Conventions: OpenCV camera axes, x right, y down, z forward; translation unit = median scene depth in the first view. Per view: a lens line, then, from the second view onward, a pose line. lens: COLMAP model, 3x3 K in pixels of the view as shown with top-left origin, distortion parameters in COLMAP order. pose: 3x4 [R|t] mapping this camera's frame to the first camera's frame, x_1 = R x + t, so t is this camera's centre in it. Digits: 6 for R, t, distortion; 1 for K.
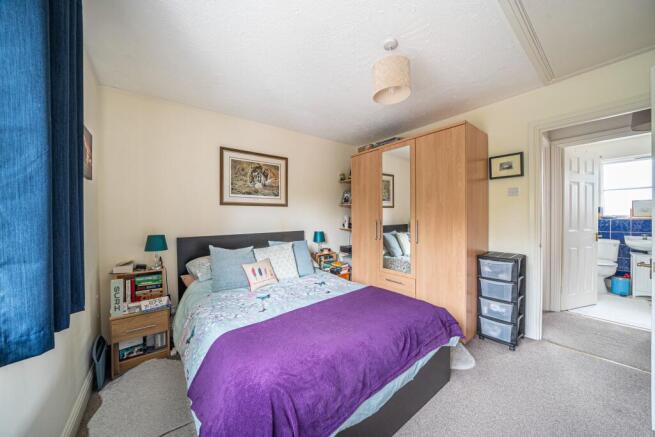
lens RADIAL K [[225.6, 0, 326.5], [0, 225.6, 218.0], [0, 0, 1]] dist [-0.028115, 0.002310]
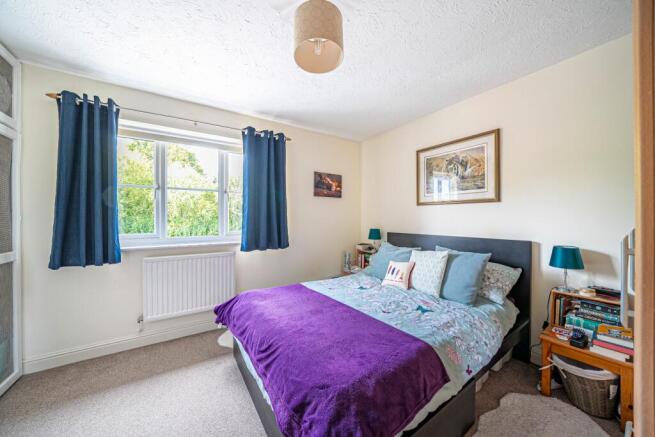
lens RADIAL K [[225.6, 0, 326.5], [0, 225.6, 218.0], [0, 0, 1]] dist [-0.028115, 0.002310]
pose [[-0.066099, 0.008273, -0.997779, 0.621237], [-0.009939, 0.999911, 0.008949, -0.004546], [0.997764, 0.010508, -0.066011, 0.647683]]
